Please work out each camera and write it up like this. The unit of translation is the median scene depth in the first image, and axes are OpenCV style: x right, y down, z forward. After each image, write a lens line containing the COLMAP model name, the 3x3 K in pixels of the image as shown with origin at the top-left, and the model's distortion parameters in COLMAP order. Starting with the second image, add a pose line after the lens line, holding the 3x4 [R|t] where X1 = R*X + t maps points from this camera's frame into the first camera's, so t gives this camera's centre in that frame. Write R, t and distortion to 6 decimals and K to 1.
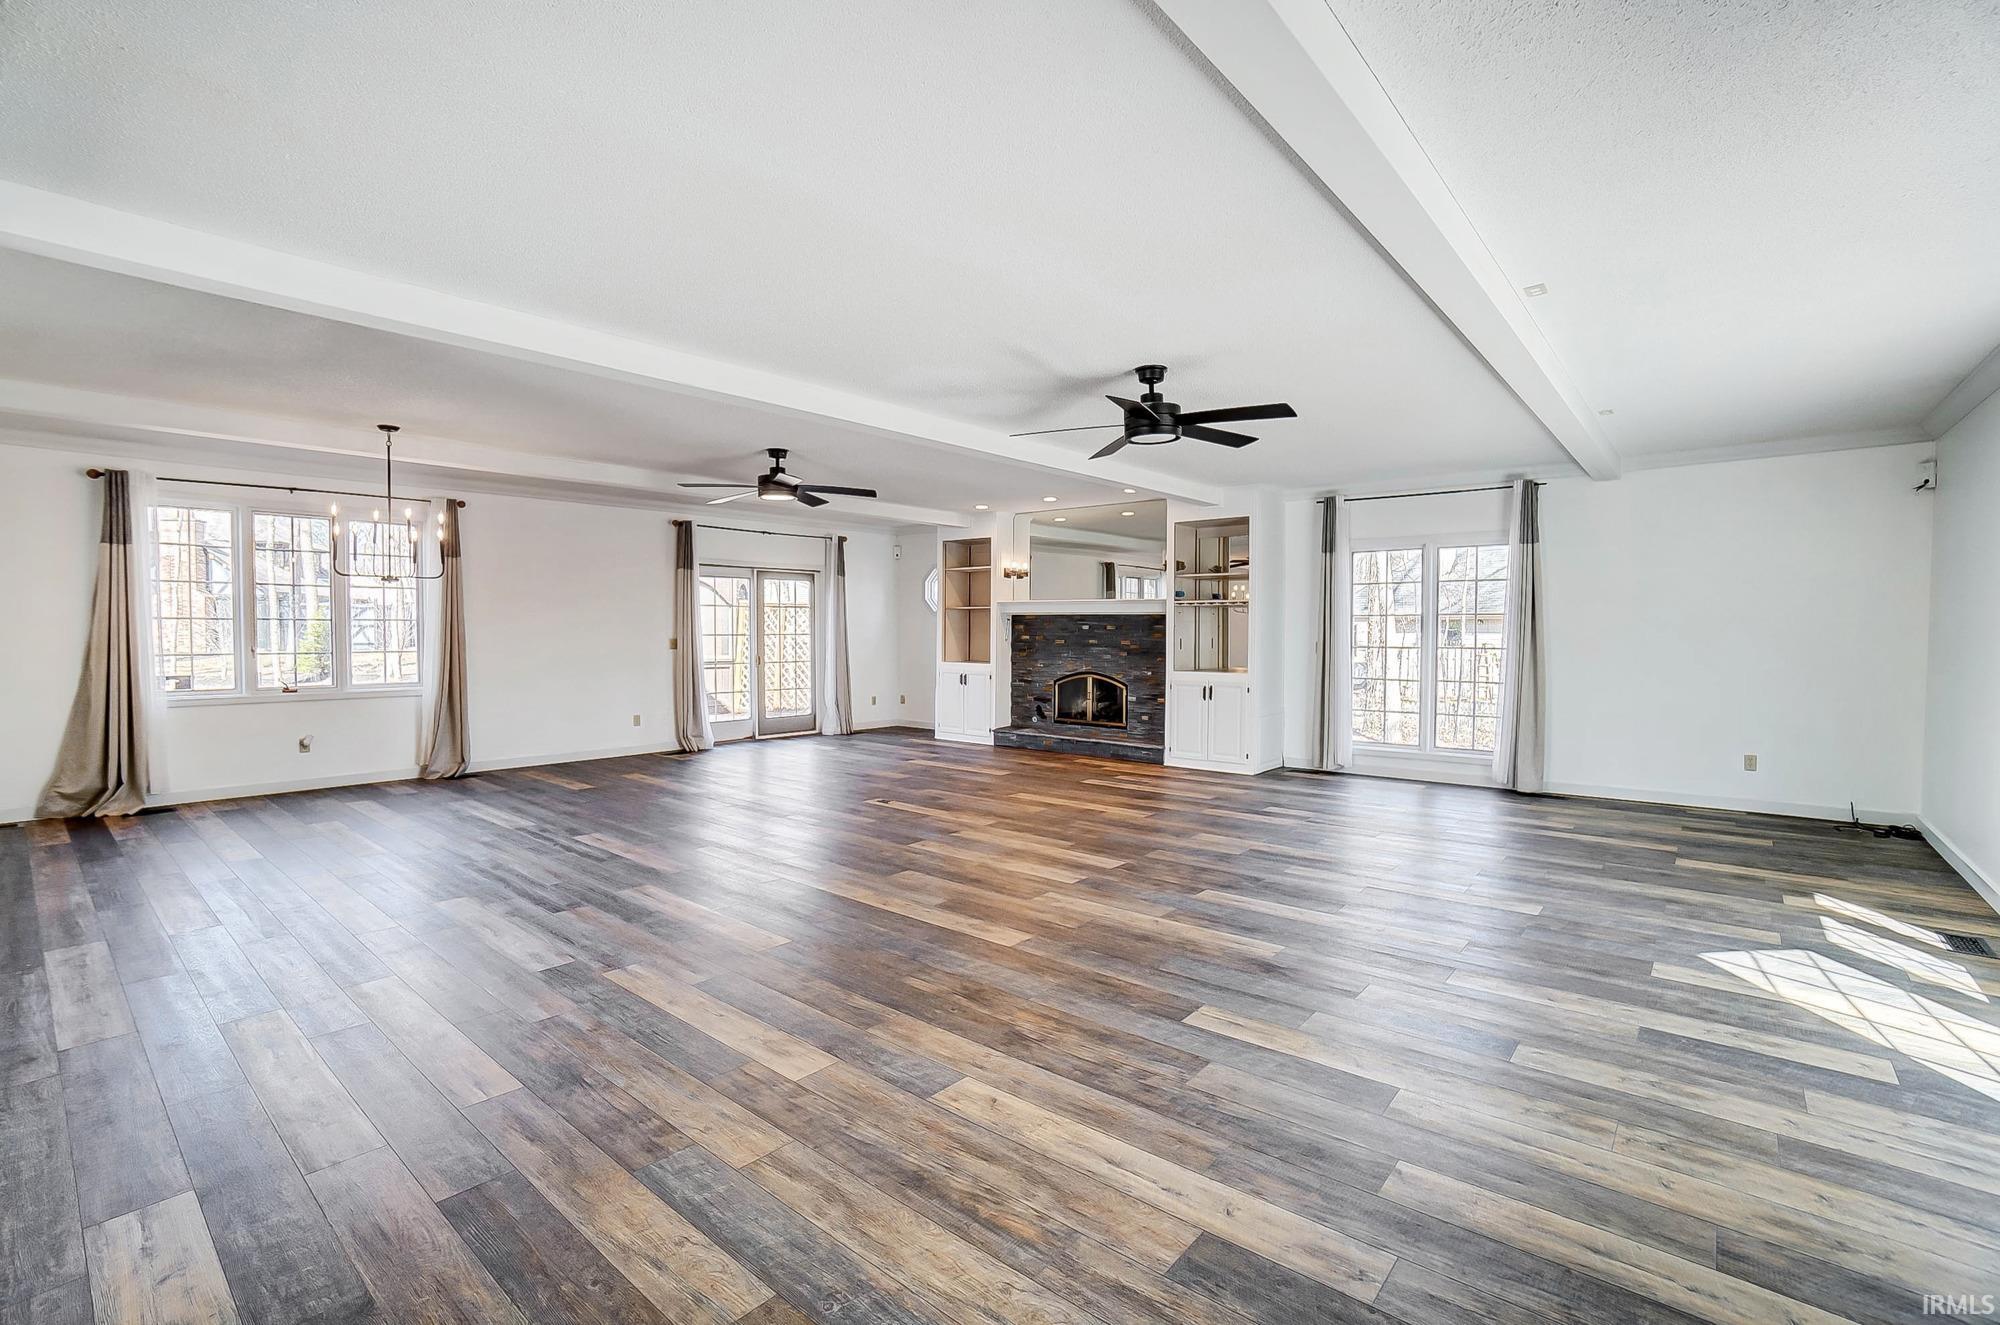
lens RADIAL K [[888.4, 0, 1000.0], [0, 888.4, 662.5], [0, 0, 1]] dist [-0.041799, 0.000140]
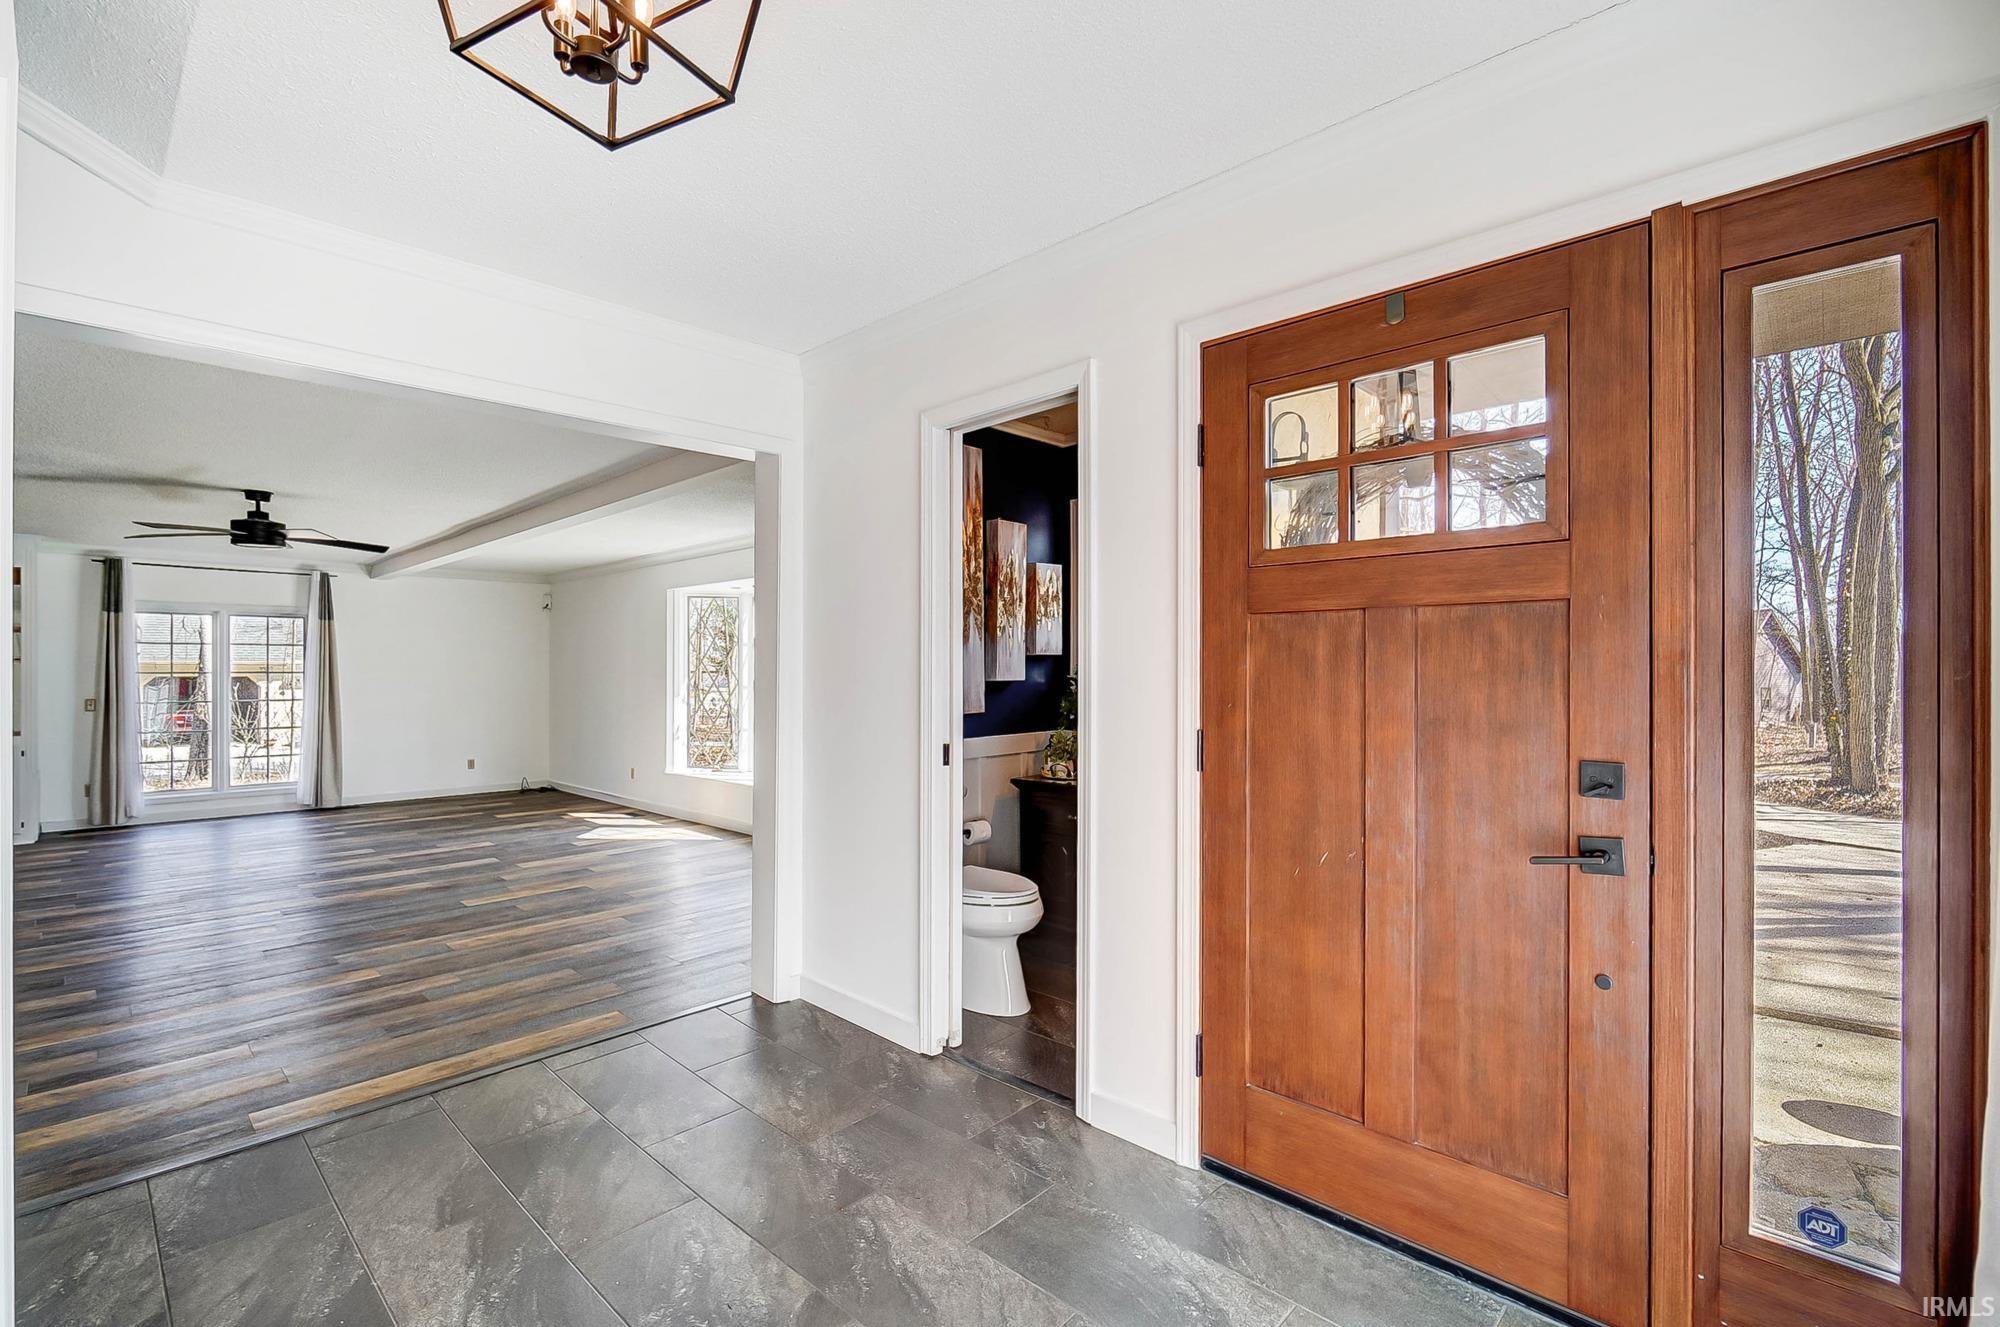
lens RADIAL K [[888.4, 0, 1000.0], [0, 888.4, 663.5], [0, 0, 1]] dist [-0.041799, 0.000140]
pose [[0.052401, 0.005406, 0.998611, -0.819386], [0.046245, 0.998899, -0.007834, -0.014990], [-0.997555, 0.046591, 0.052093, -0.114454]]
